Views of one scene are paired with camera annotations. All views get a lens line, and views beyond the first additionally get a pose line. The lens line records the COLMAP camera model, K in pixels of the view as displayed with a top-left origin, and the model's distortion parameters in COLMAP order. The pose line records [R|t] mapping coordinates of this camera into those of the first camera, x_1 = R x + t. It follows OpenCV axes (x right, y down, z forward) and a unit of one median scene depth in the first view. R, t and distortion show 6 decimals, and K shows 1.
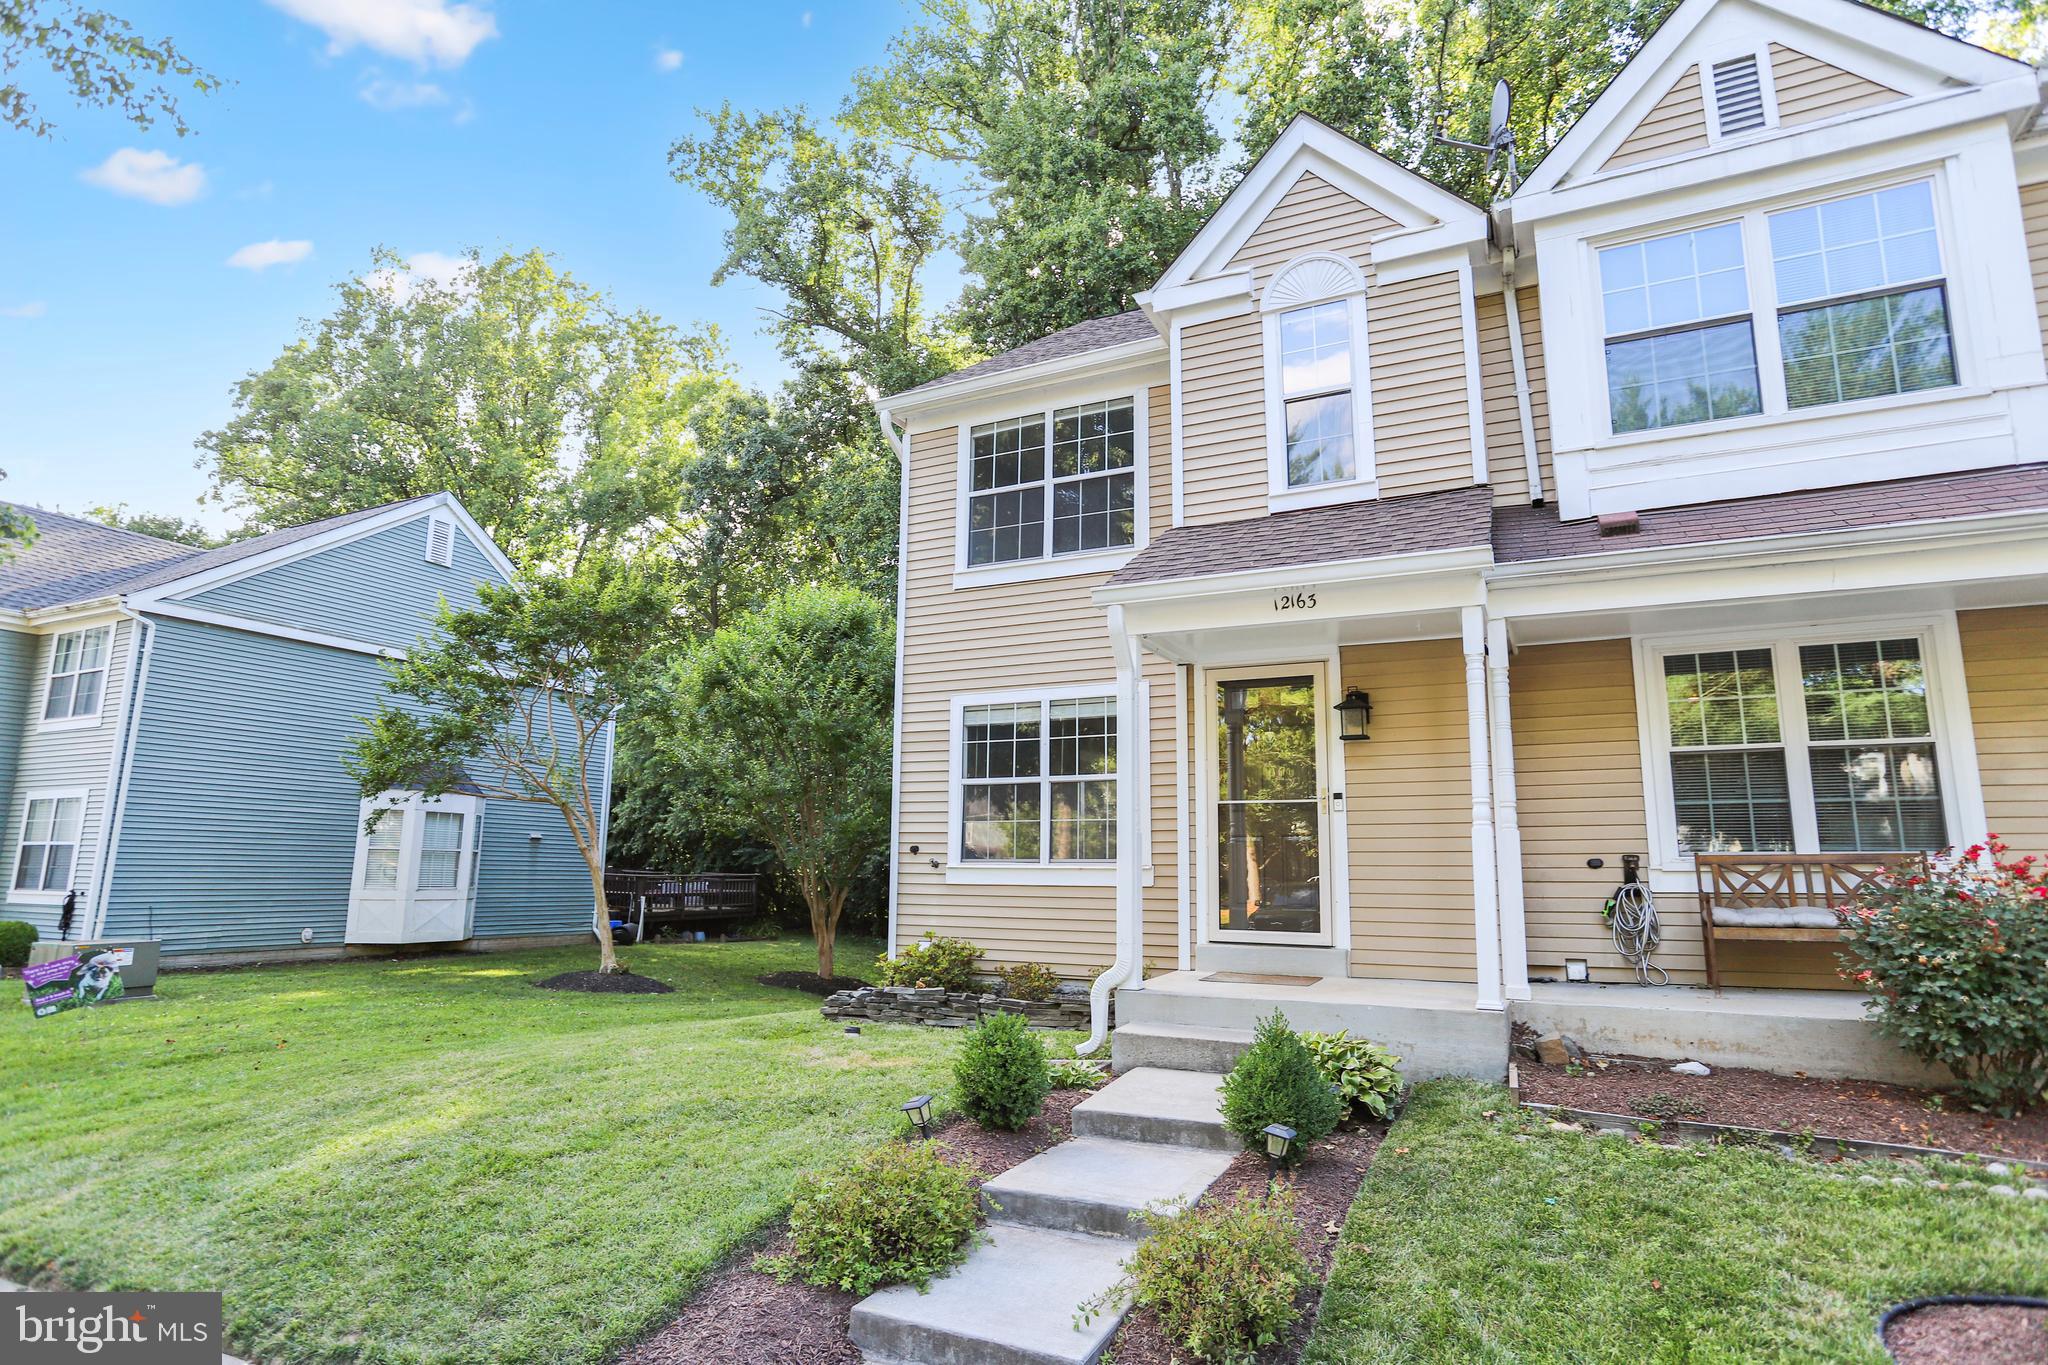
lens RADIAL K [[1112.5, 0, 1025.2], [0, 1112.5, 675.6], [0, 0, 1]] dist [-0.020745, 0.024013]
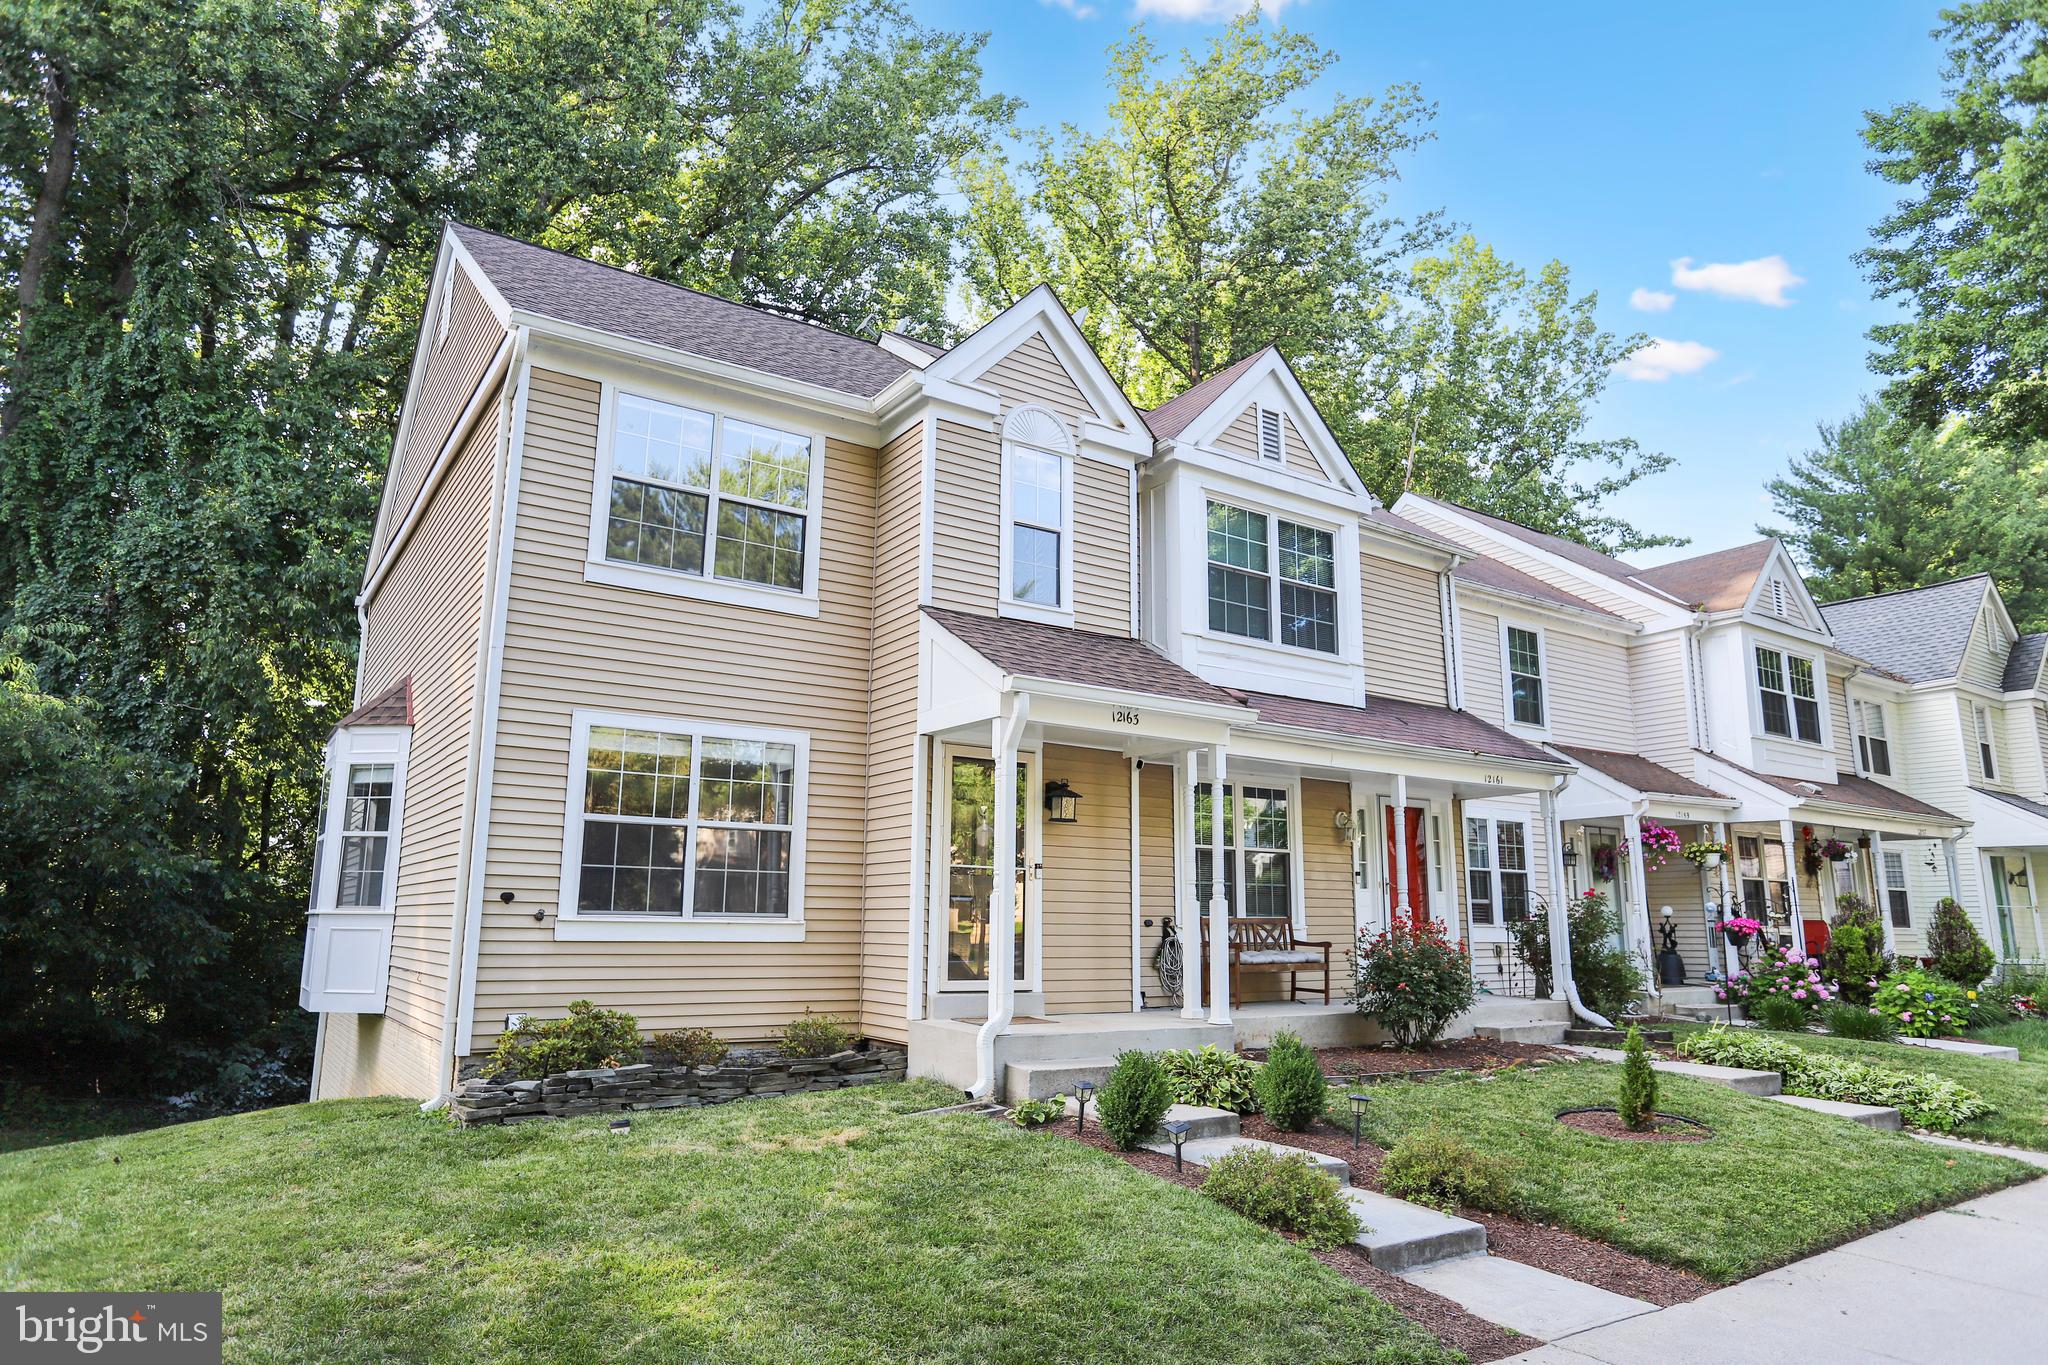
lens RADIAL K [[1248.7, 0, 1024.0], [0, 1248.7, 682.5], [0, 0, 1]] dist [0.000404, -0.000005]
pose [[0.497789, 0.163196, 0.851806, -0.849297], [-0.162309, 0.982315, -0.093348, 0.037593], [-0.851975, -0.091788, 0.515474, 0.305090]]
